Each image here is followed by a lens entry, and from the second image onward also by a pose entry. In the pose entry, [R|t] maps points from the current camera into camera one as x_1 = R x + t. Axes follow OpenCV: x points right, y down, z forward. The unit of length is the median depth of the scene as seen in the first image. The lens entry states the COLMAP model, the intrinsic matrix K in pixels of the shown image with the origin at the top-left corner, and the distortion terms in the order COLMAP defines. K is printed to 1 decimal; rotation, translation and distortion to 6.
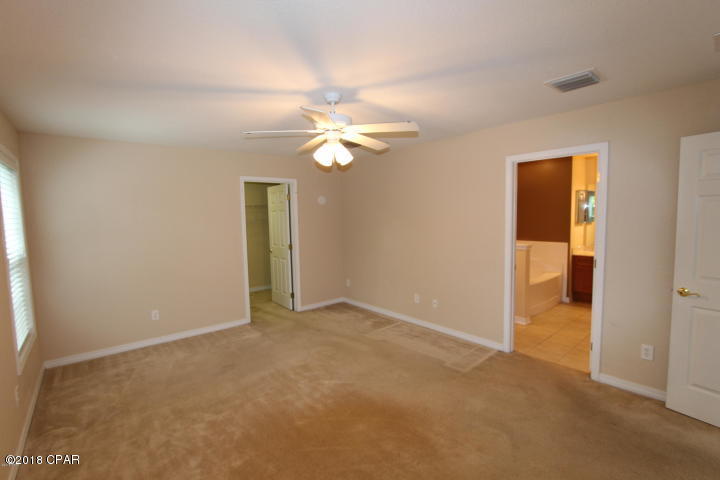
lens RADIAL K [[330.4, 0, 359.4], [0, 330.4, 244.0], [0, 0, 1]] dist [0.000189, 0.000293]
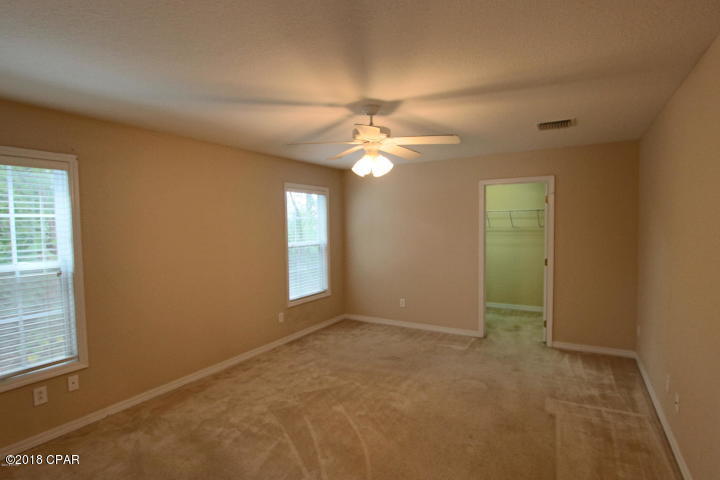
lens RADIAL K [[369.4, 0, 365.6], [0, 369.4, 256.5], [0, 0, 1]] dist [0.001652, -0.000184]
pose [[0.344733, 0.097020, -0.933673, 0.543068], [-0.071380, 0.994474, 0.076982, -0.049333], [0.935983, 0.040108, 0.349754, 0.338374]]
